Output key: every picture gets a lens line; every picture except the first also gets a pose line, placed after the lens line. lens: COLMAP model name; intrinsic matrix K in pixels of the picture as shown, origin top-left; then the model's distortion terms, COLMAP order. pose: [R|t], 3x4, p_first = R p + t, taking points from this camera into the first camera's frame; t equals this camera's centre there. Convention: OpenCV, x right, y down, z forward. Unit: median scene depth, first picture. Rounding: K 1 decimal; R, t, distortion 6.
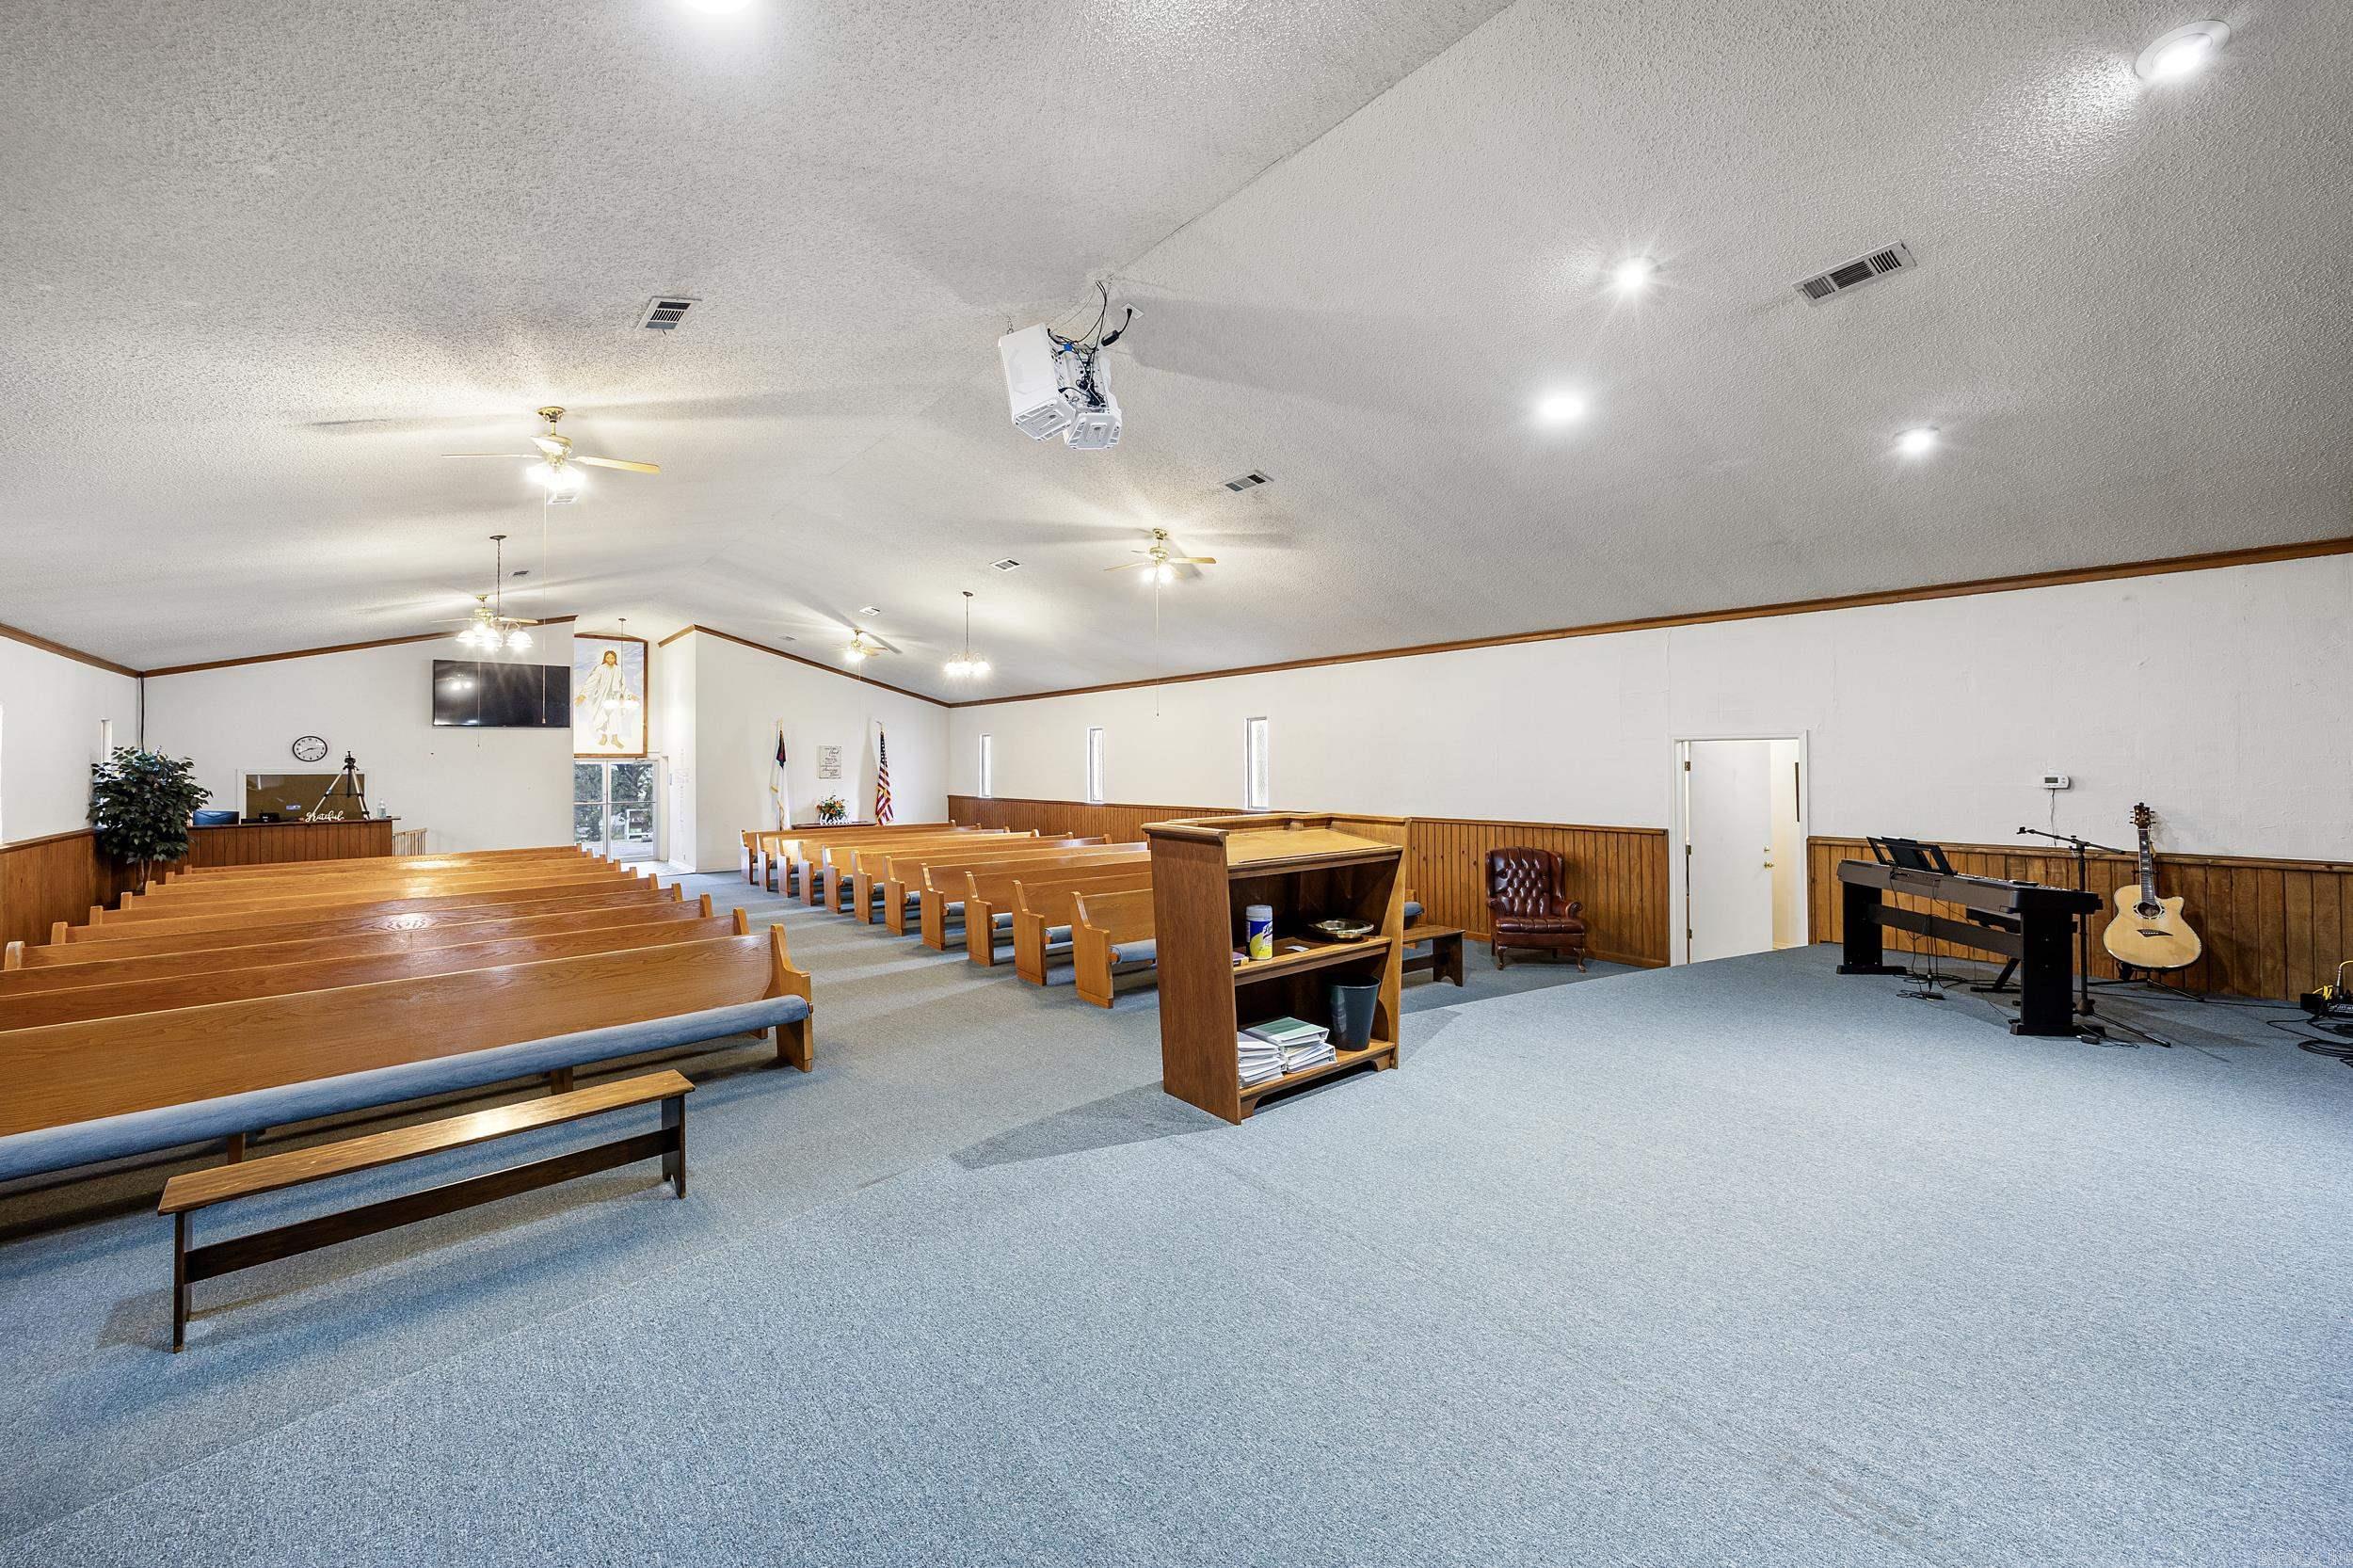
lens RADIAL K [[928.7, 0, 1184.7], [0, 928.7, 750.4], [0, 0, 1]] dist [0.001131, 0.000122]
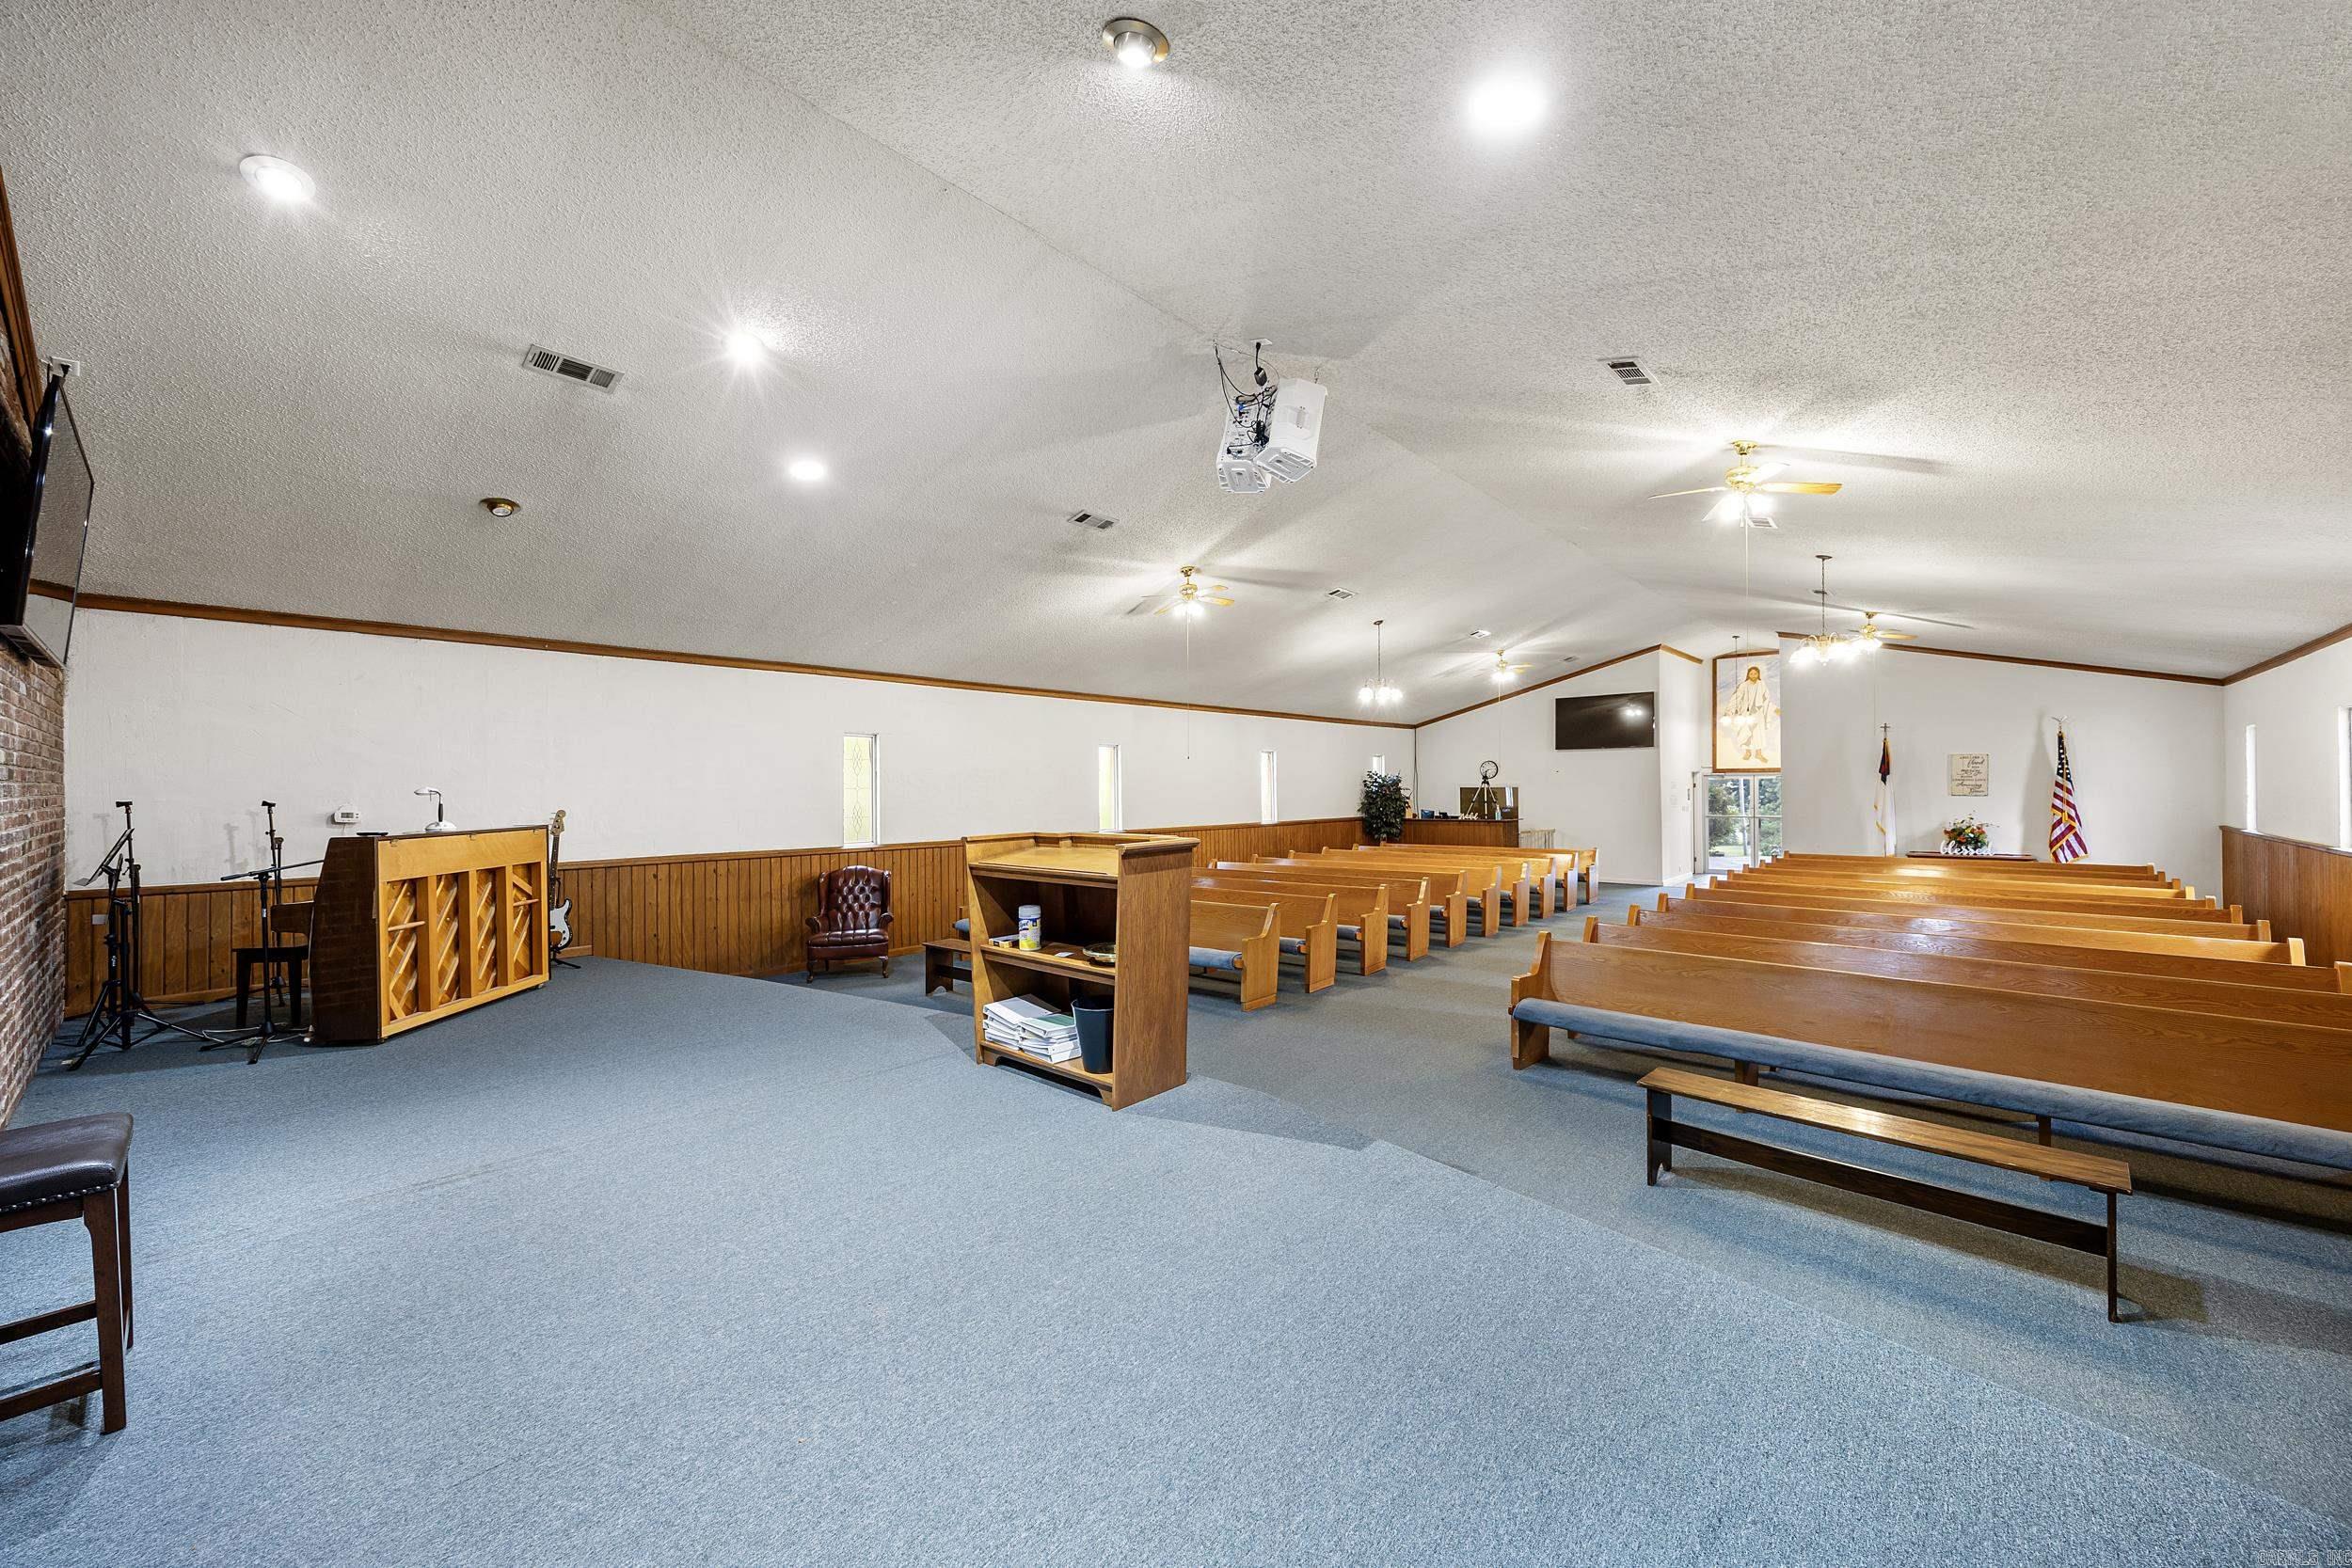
lens RADIAL K [[924.7, 0, 1176.0], [0, 924.7, 784.0], [0, 0, 1]] dist [-0.003118, -0.000067]
pose [[0.108100, 0.002330, -0.994137, 0.420457], [0.021458, 0.999759, 0.004677, 0.003462], [0.993908, -0.021838, 0.108023, 0.350370]]
